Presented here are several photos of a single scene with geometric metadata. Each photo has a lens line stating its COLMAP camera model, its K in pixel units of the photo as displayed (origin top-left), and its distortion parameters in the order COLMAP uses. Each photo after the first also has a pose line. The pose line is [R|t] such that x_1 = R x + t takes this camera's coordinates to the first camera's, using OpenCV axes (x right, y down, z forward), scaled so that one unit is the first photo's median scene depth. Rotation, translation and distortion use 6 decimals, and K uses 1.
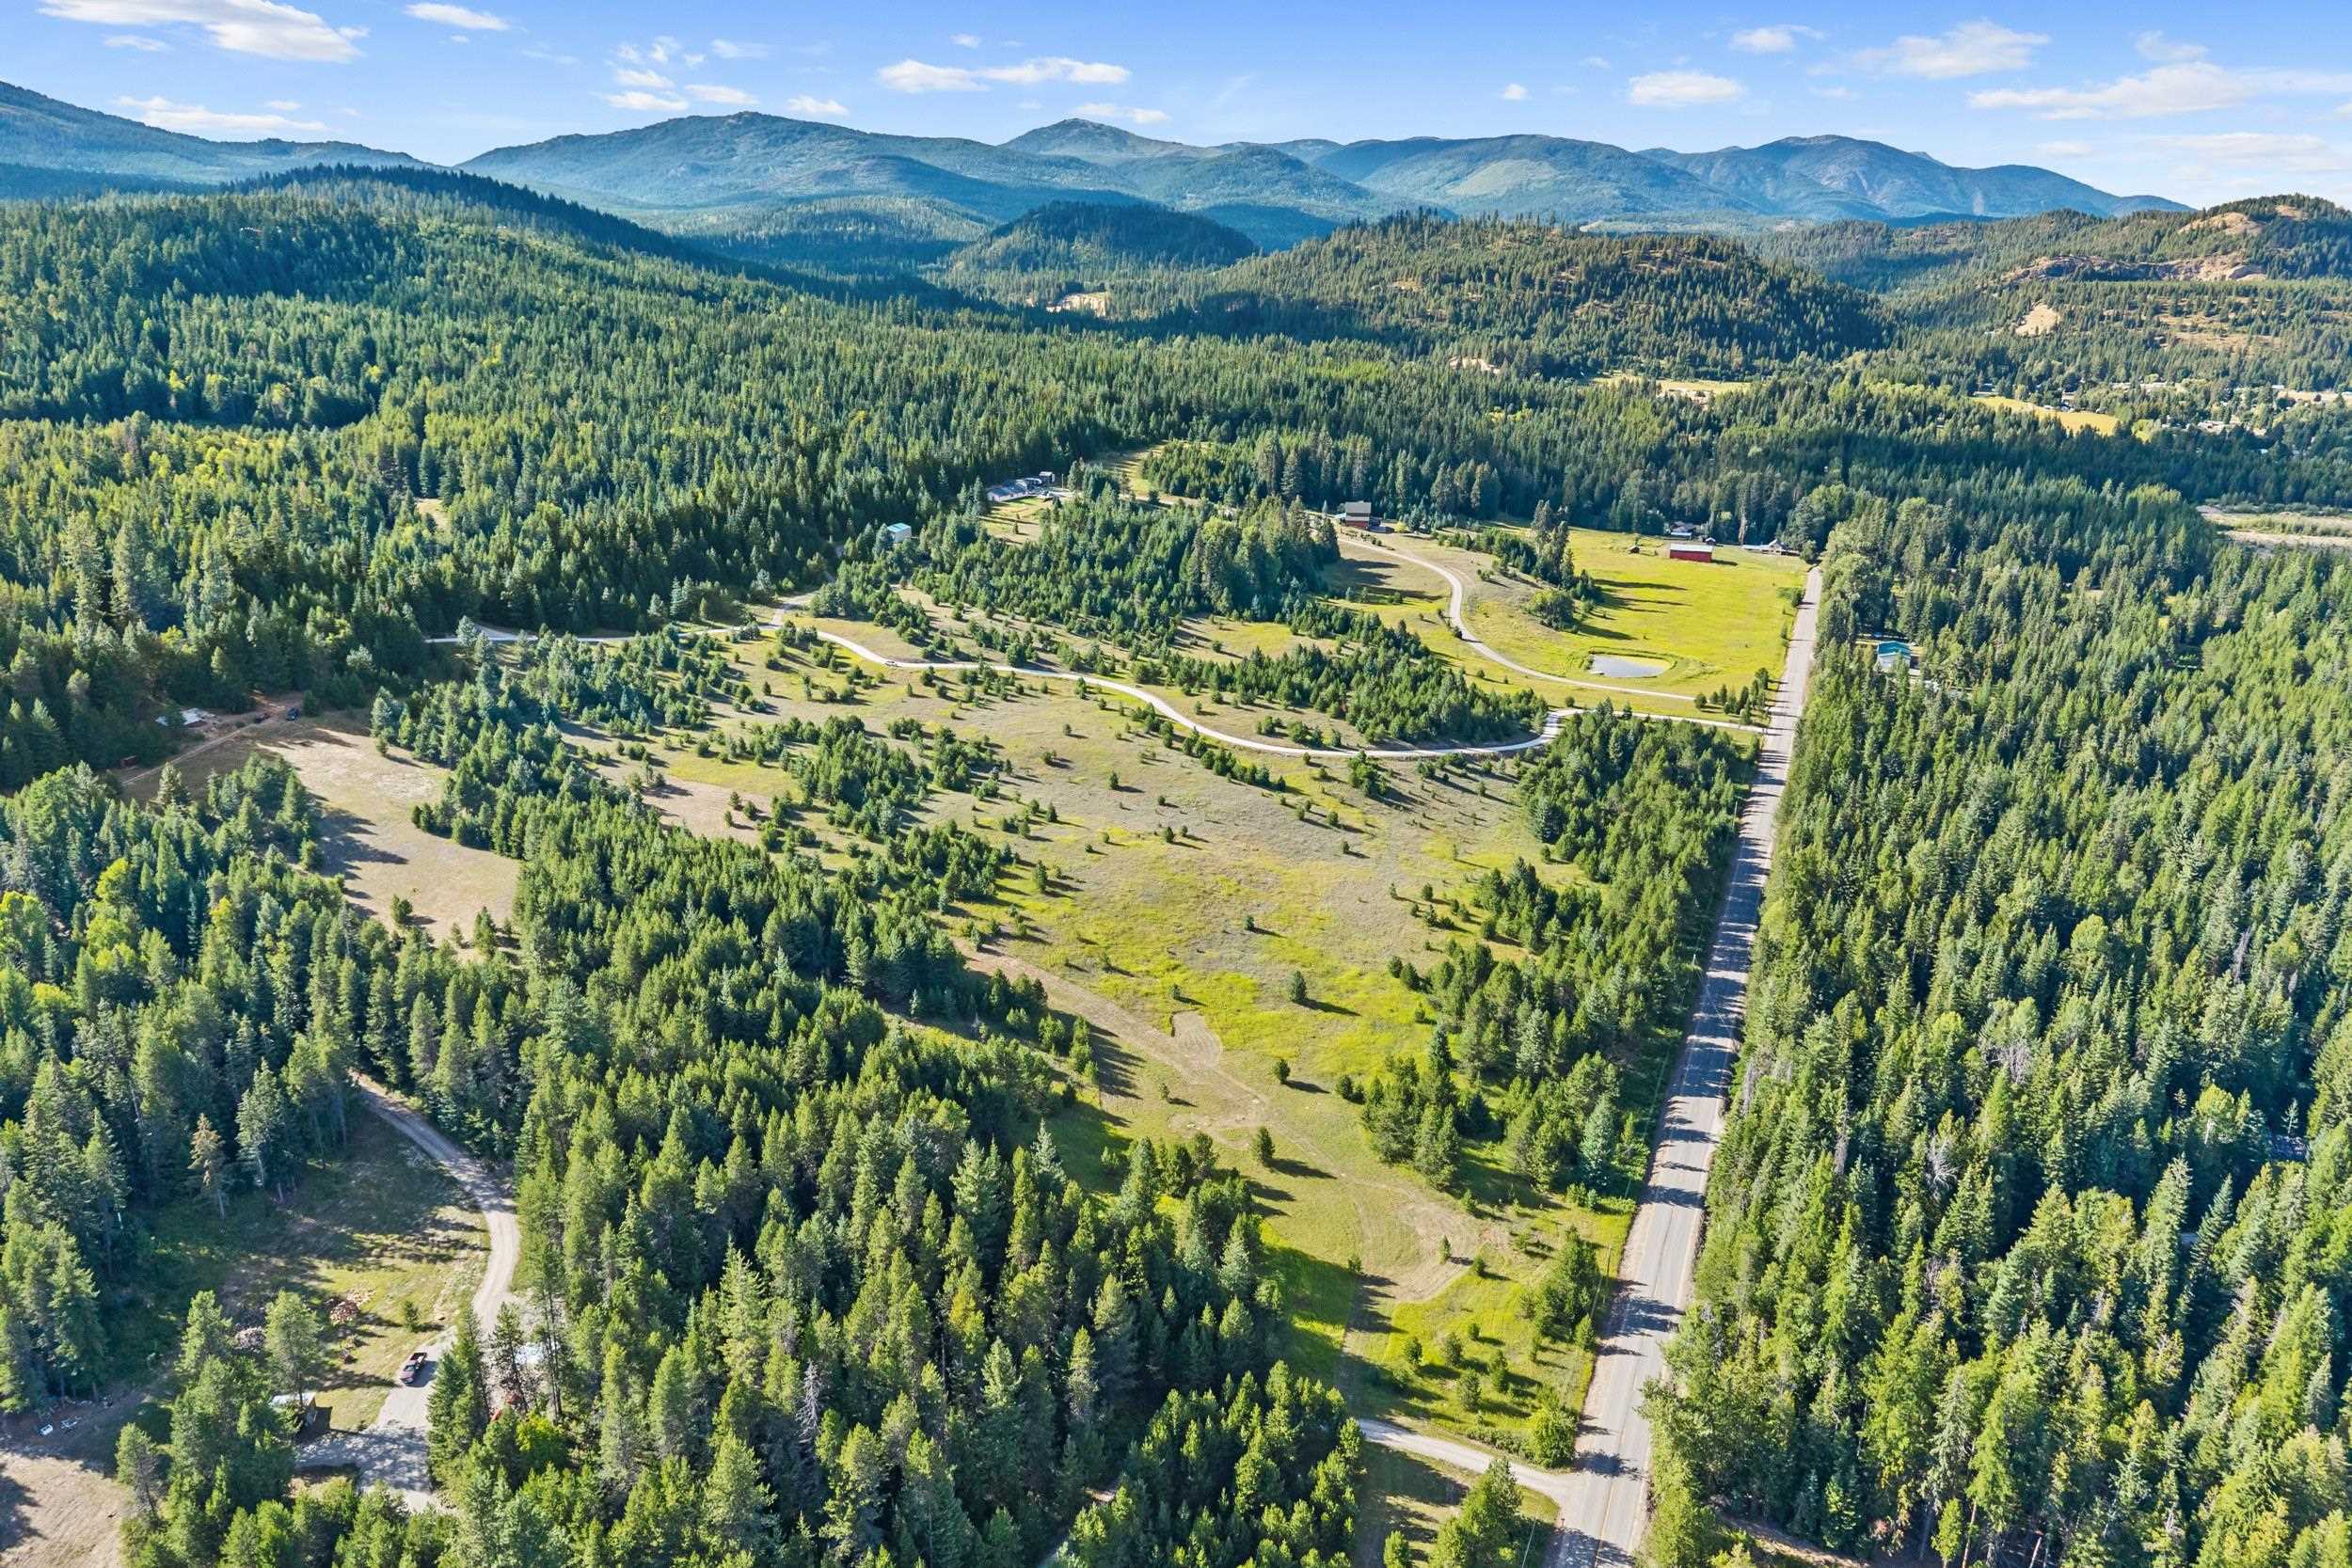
lens RADIAL K [[1621.5, 0, 1183.3], [0, 1621.5, 727.7], [0, 0, 1]] dist [0.133317, -0.135770]
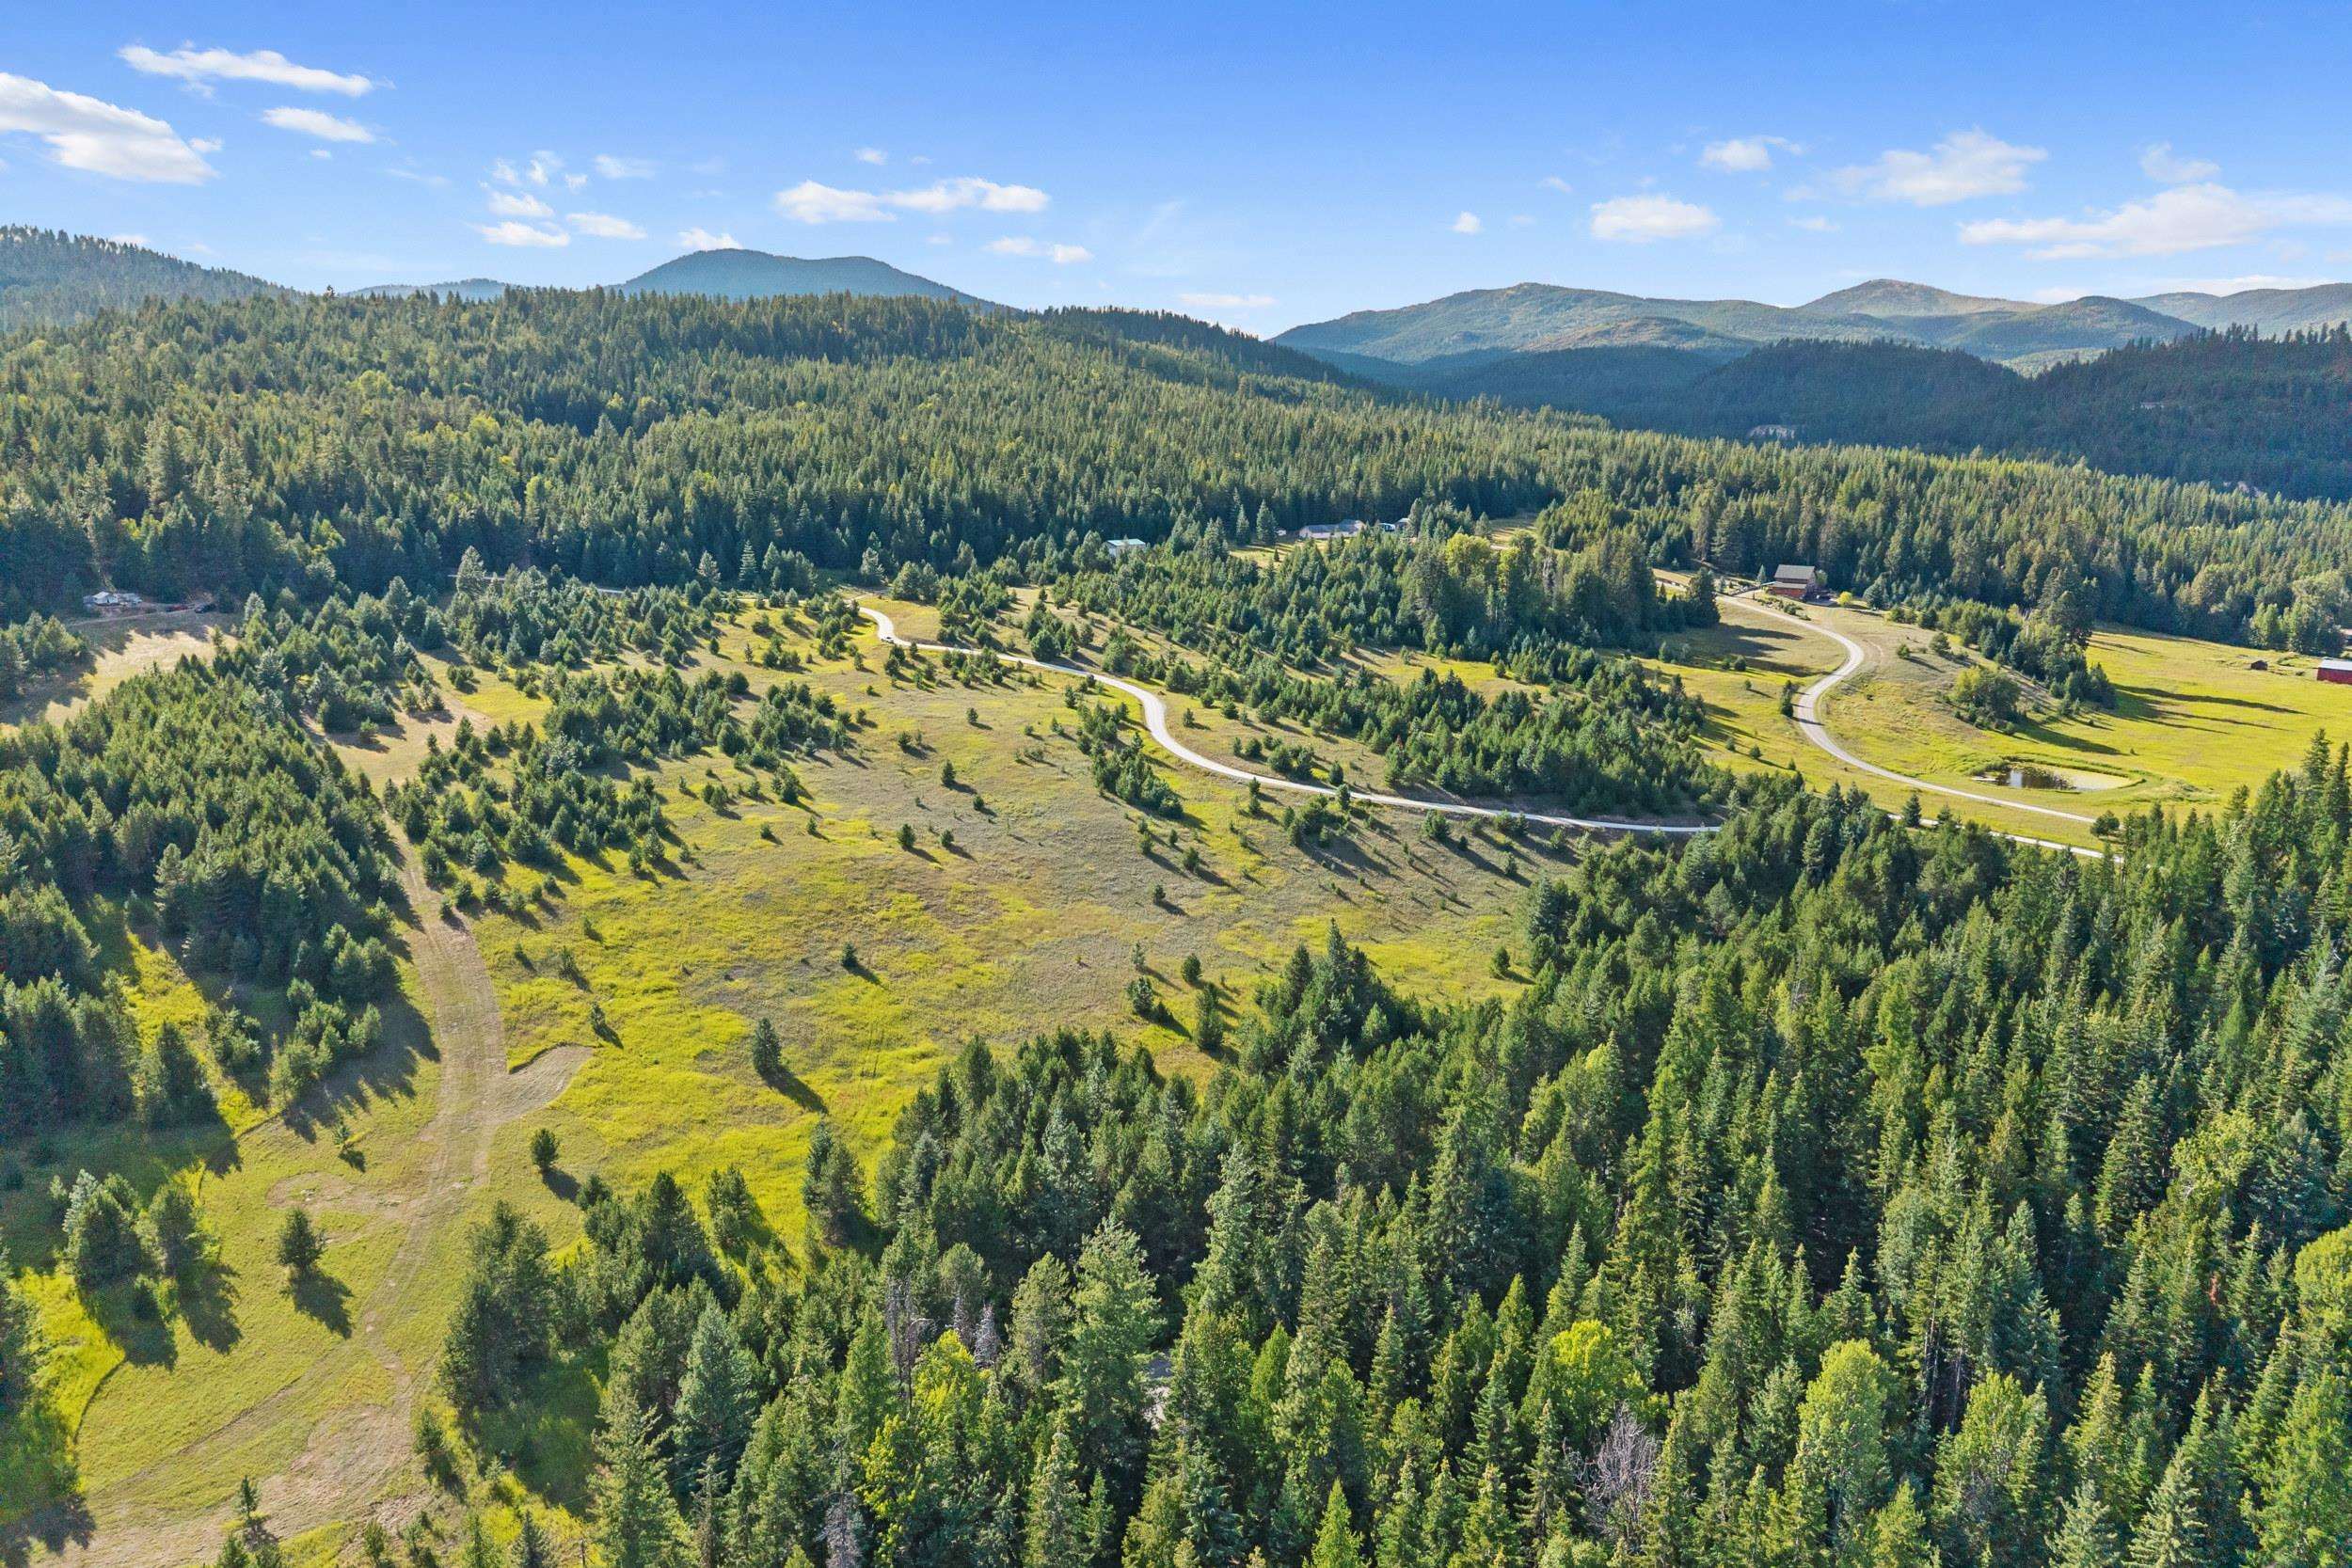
lens RADIAL K [[1589.9, 0, 1223.8], [0, 1589.9, 784.9], [0, 0, 1]] dist [0.041773, -0.001198]
pose [[0.893991, 0.099800, -0.436831, 0.346559], [-0.129408, 0.990845, -0.038466, 0.044306], [0.428992, 0.090917, 0.898721, 0.374223]]
